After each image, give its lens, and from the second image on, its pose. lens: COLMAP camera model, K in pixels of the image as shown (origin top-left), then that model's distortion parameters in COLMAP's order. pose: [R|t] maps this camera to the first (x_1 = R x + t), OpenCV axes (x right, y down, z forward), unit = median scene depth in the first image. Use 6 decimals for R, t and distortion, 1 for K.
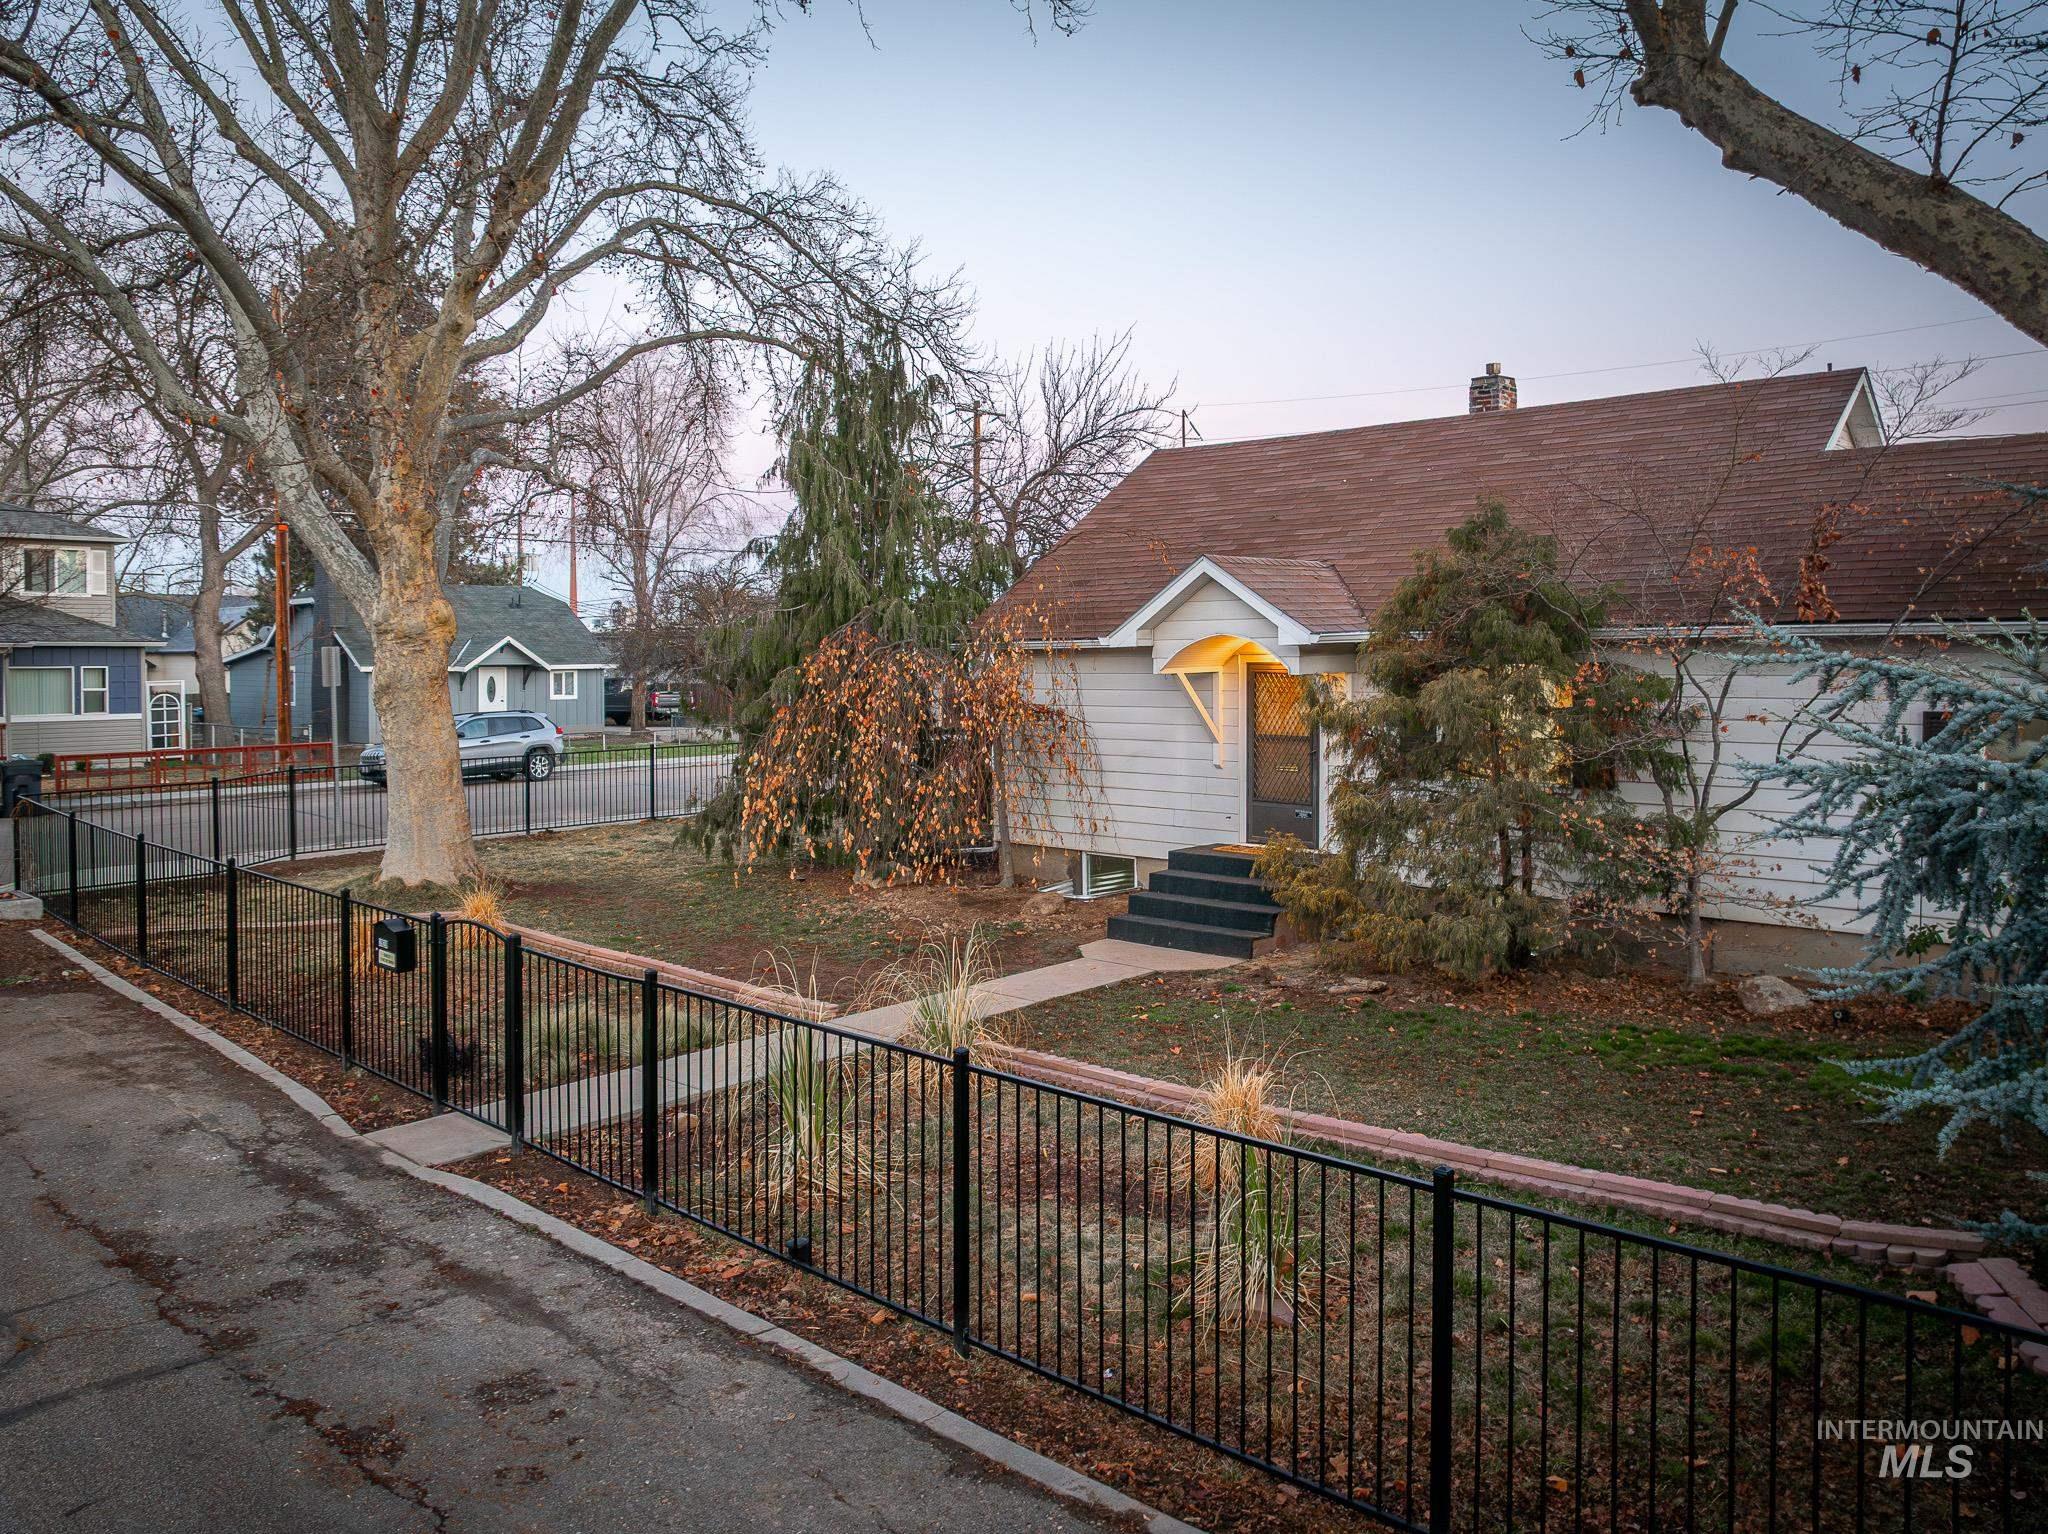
lens RADIAL K [[1412.4, 0, 1019.0], [0, 1412.4, 670.2], [0, 0, 1]] dist [-0.020122, -0.001263]
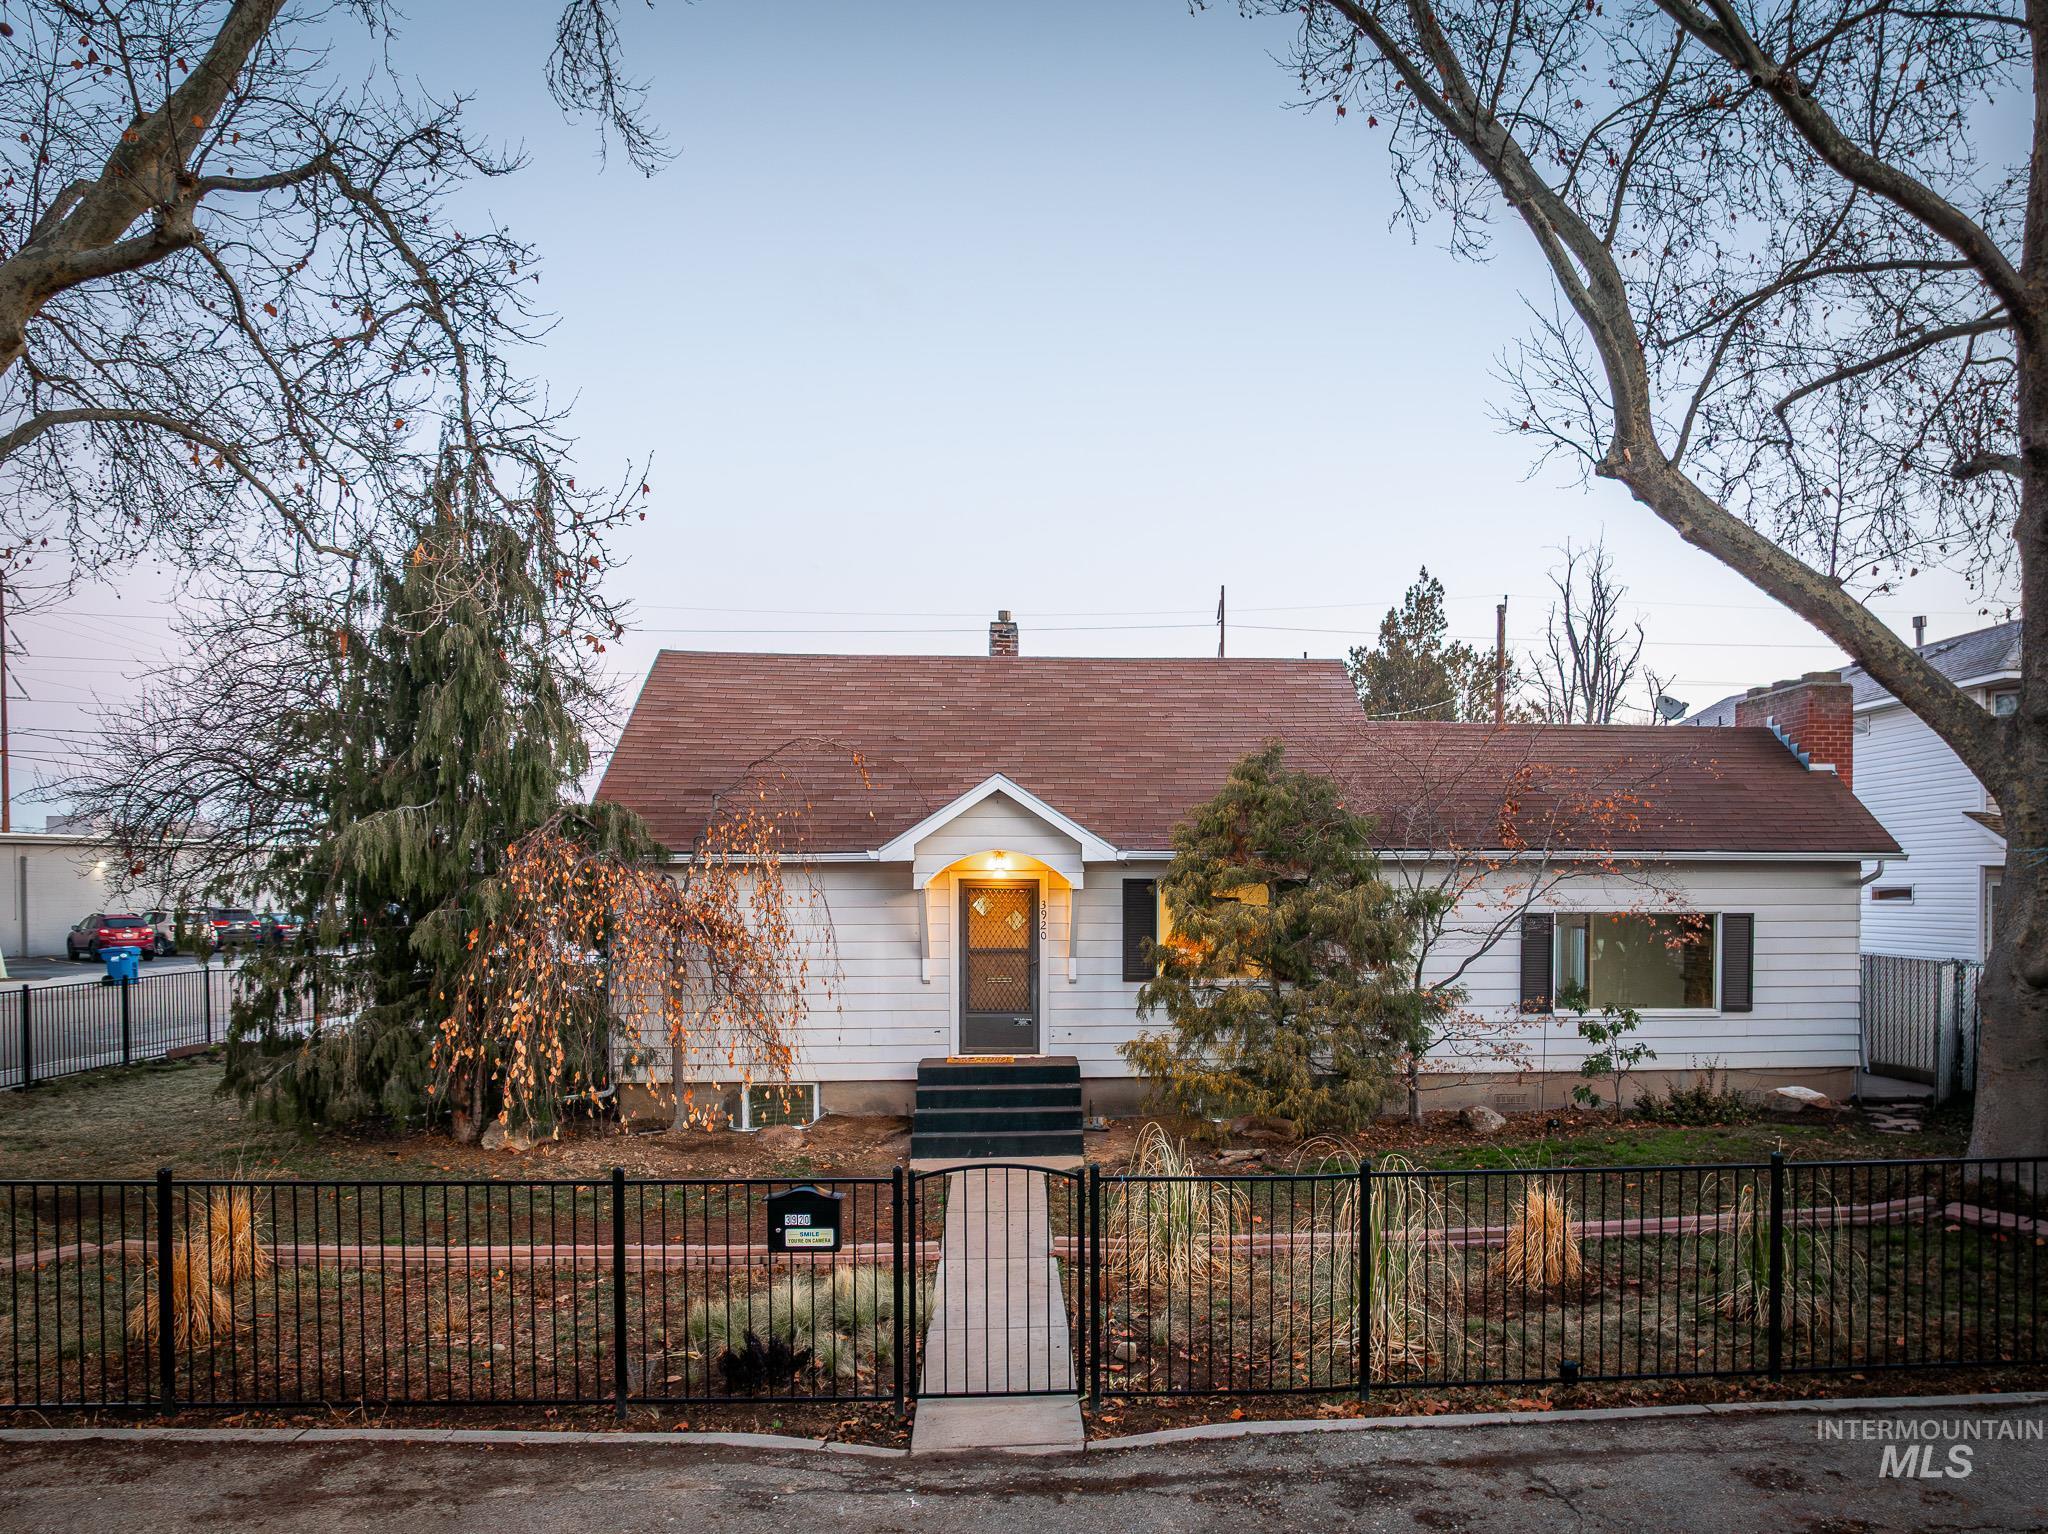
lens RADIAL K [[1458.6, 0, 1075.6], [0, 1458.6, 931.7], [0, 0, 1]] dist [-0.031895, -0.003599]
pose [[0.697561, -0.019004, 0.716273, -1.143869], [0.006381, 0.999773, 0.020311, 0.024607], [-0.716497, -0.009598, 0.697524, 0.418112]]
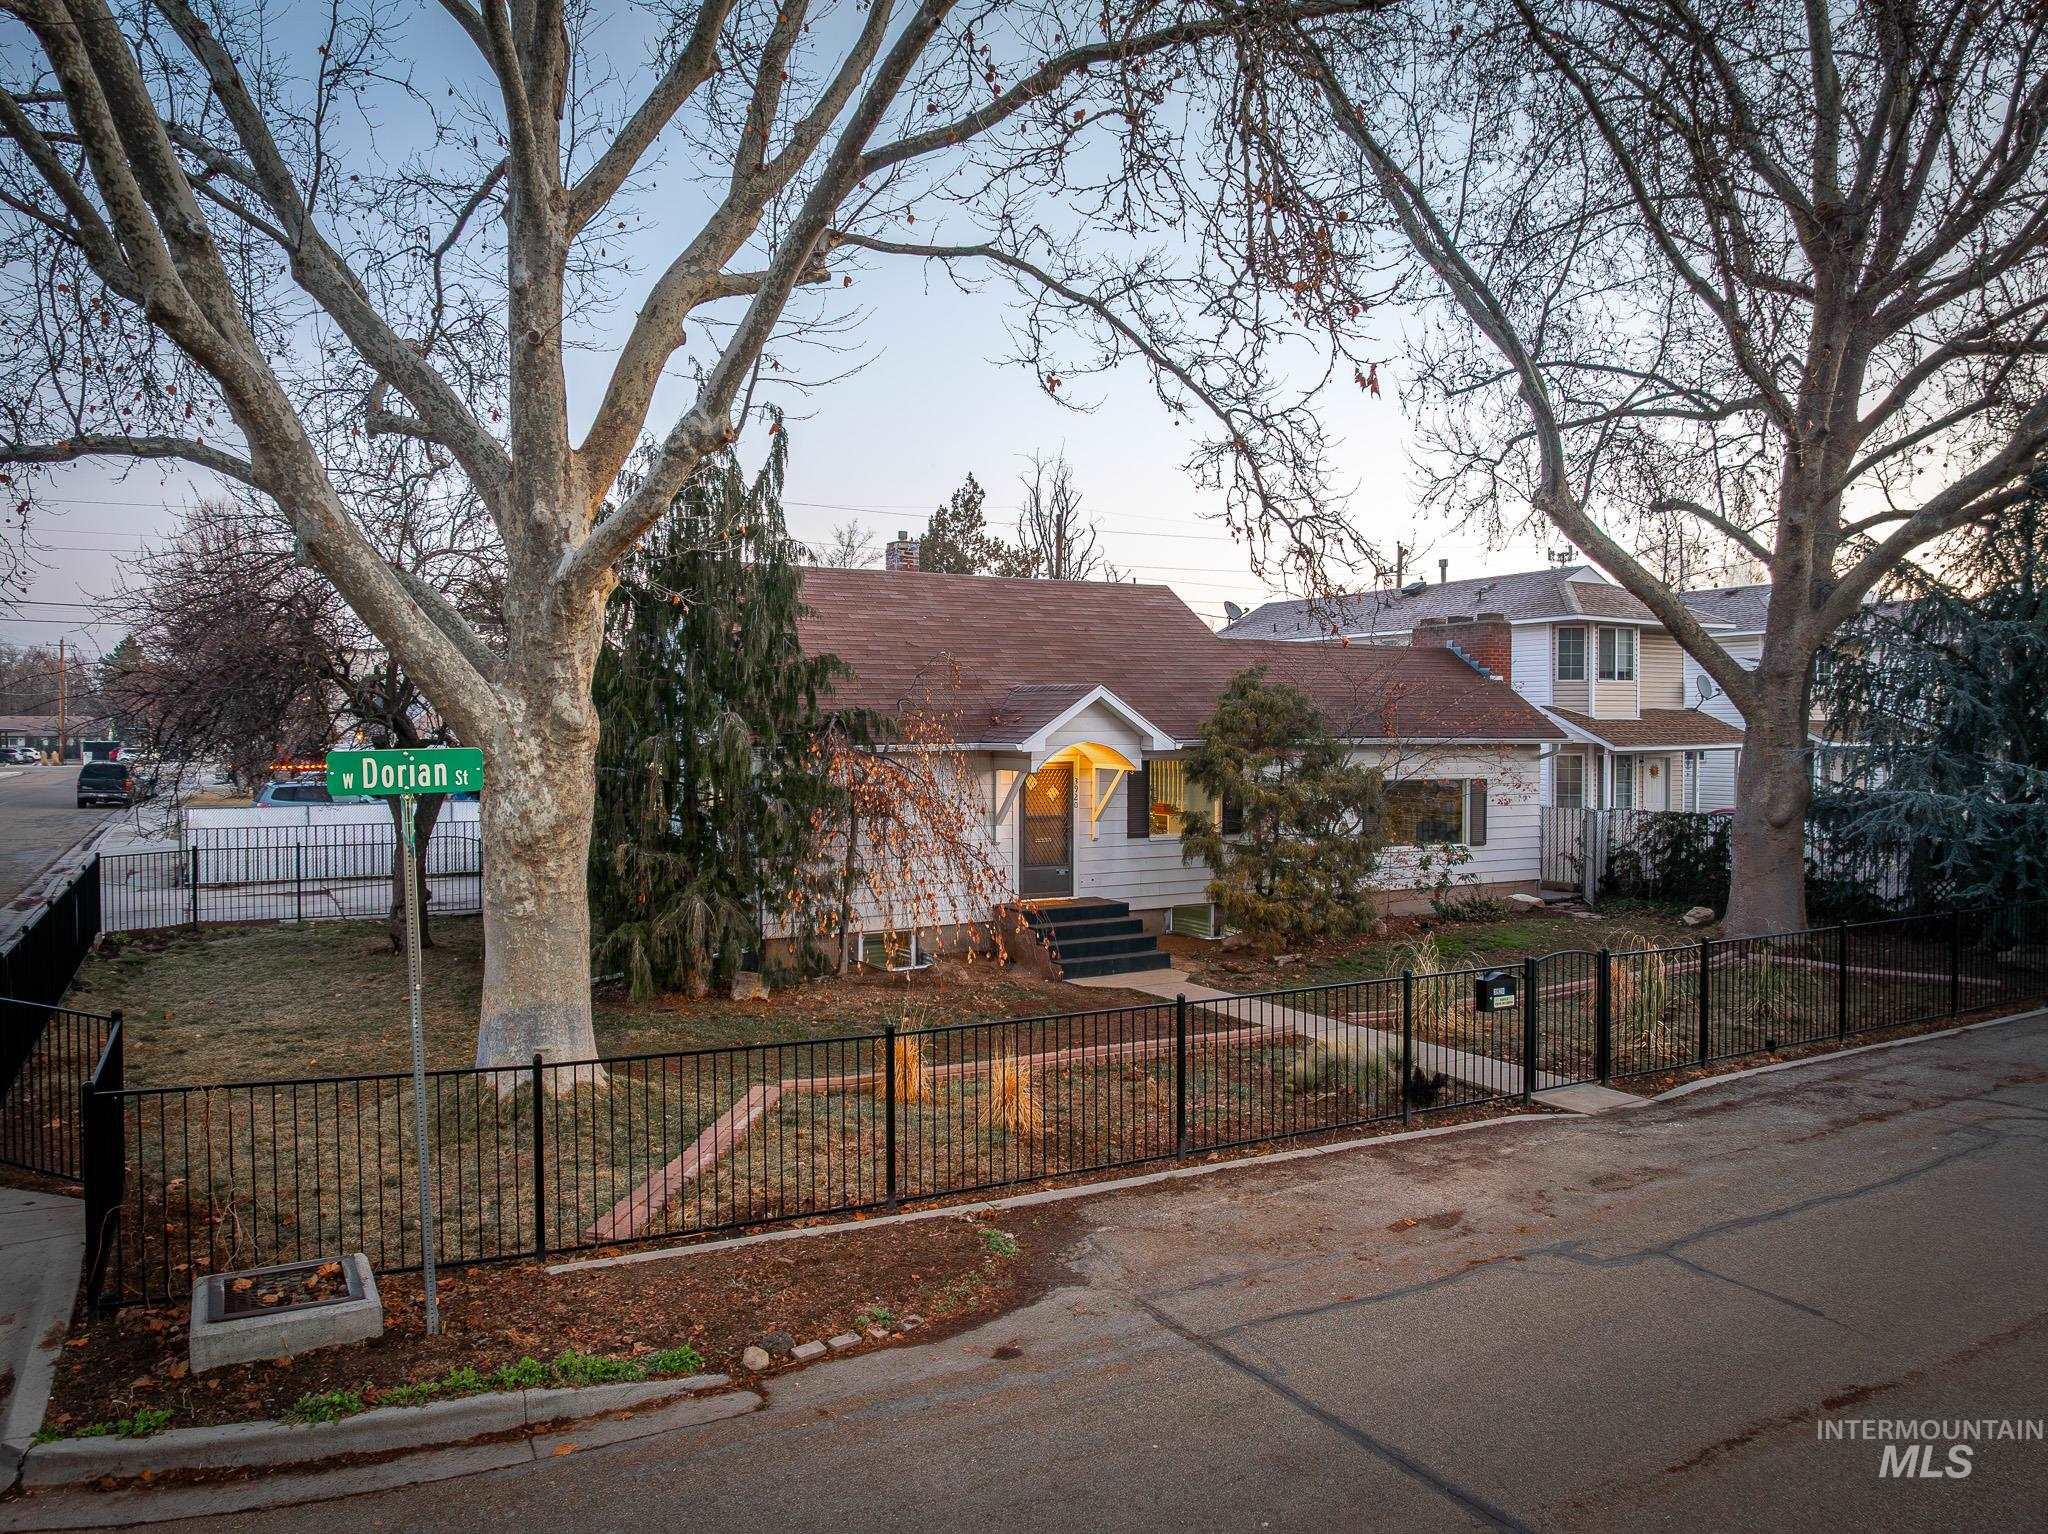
lens RADIAL K [[1422.3, 0, 979.0], [0, 1422.3, 772.6], [0, 0, 1]] dist [-0.026126, -0.001764]
pose [[0.331903, -0.024462, 0.942996, -2.295981], [0.011176, 0.999696, 0.022000, -0.053514], [-0.943247, 0.003237, 0.332075, 1.268605]]
